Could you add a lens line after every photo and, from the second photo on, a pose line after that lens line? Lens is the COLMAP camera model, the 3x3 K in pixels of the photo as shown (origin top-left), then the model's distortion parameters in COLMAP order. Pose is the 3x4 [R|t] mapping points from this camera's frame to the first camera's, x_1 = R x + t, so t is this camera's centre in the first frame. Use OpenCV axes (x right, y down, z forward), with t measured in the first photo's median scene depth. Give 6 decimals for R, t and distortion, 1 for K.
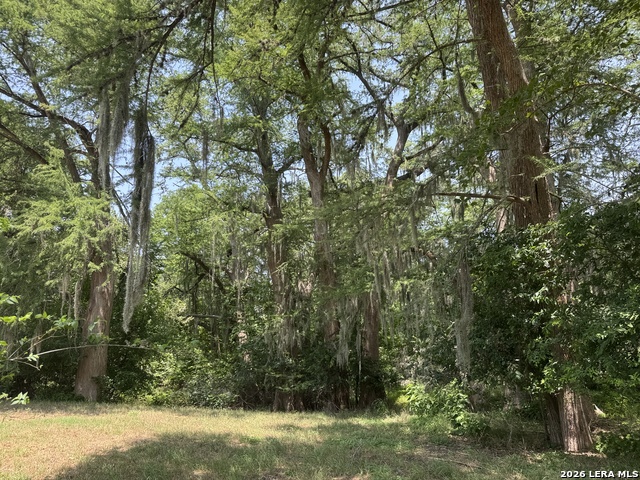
lens RADIAL K [[450.6, 0, 321.0], [0, 450.6, 243.1], [0, 0, 1]] dist [0.004119, -0.000673]
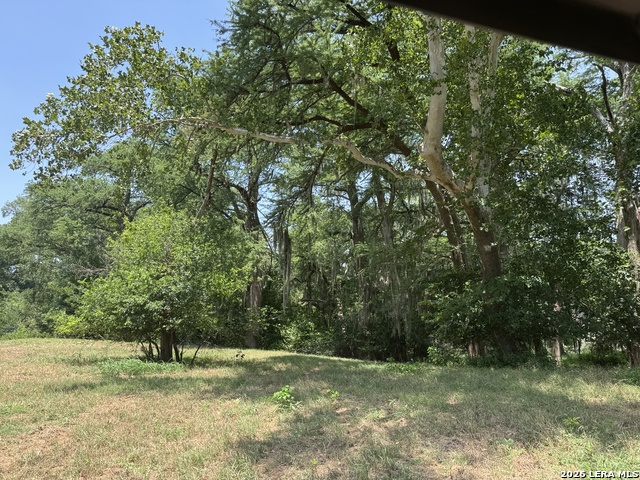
lens RADIAL K [[450.6, 0, 320.6], [0, 450.6, 238.7], [0, 0, 1]] dist [0.004119, -0.000673]
pose [[0.969587, -0.007182, -0.244643, 0.136919], [0.015461, 0.999370, 0.031936, -0.100409], [0.244259, -0.034747, 0.969087, -0.471698]]
